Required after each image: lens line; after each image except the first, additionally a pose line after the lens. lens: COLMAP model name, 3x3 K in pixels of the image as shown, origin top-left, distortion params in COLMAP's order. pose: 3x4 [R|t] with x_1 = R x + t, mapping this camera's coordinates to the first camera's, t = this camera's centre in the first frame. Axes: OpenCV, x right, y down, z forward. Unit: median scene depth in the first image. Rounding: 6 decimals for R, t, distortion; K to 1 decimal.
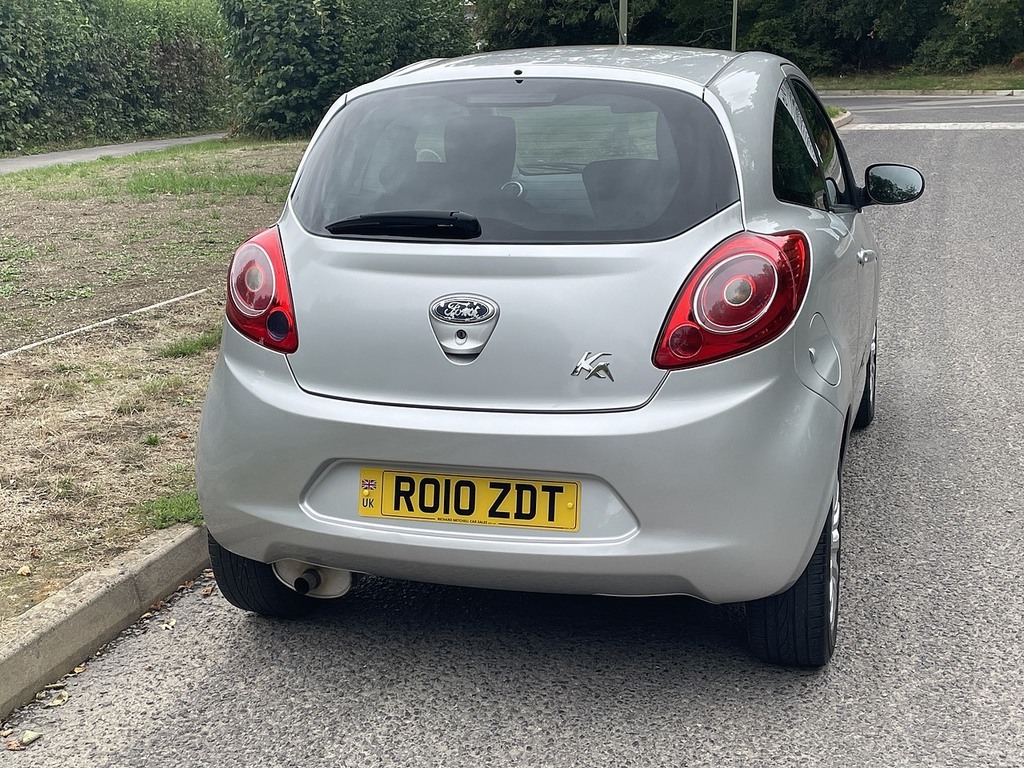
lens RADIAL K [[1434.3, 0, 525.9], [0, 1434.3, 388.4], [0, 0, 1]] dist [0.154262, -0.316453]
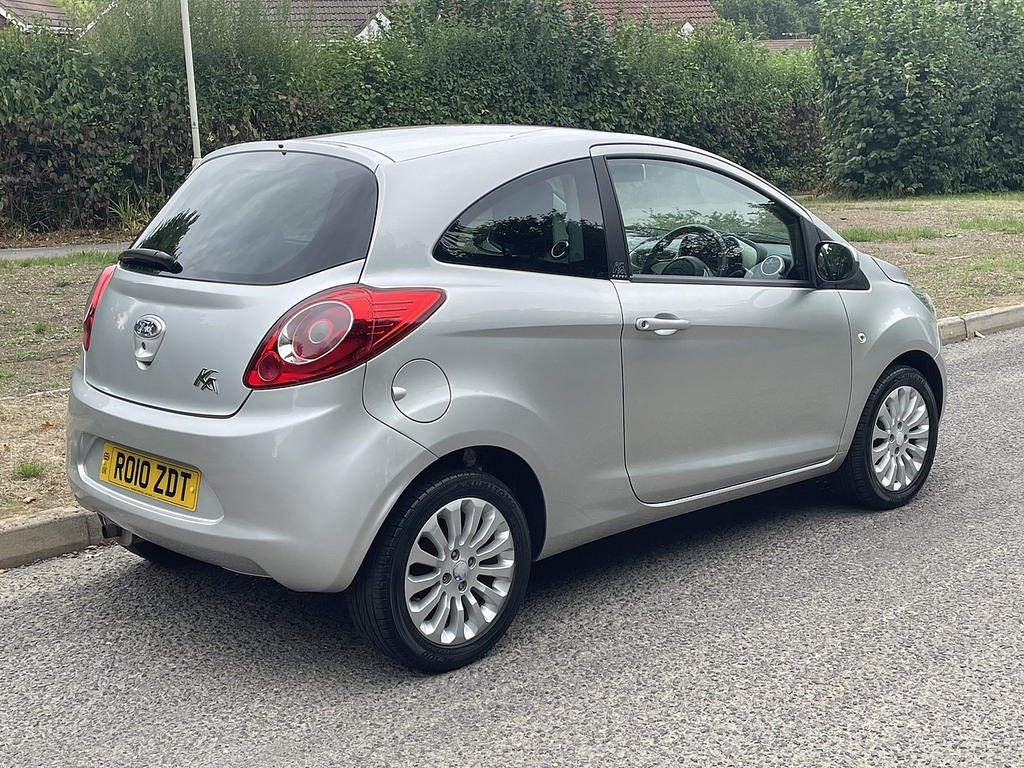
lens RADIAL K [[1434.3, 0, 525.9], [0, 1434.3, 388.4], [0, 0, 1]] dist [0.154262, -0.316453]
pose [[0.862403, 0.105568, -0.495091, 0.751898], [-0.124043, 0.992267, -0.004491, -0.030684], [0.490789, 0.065286, 0.868829, 0.035864]]
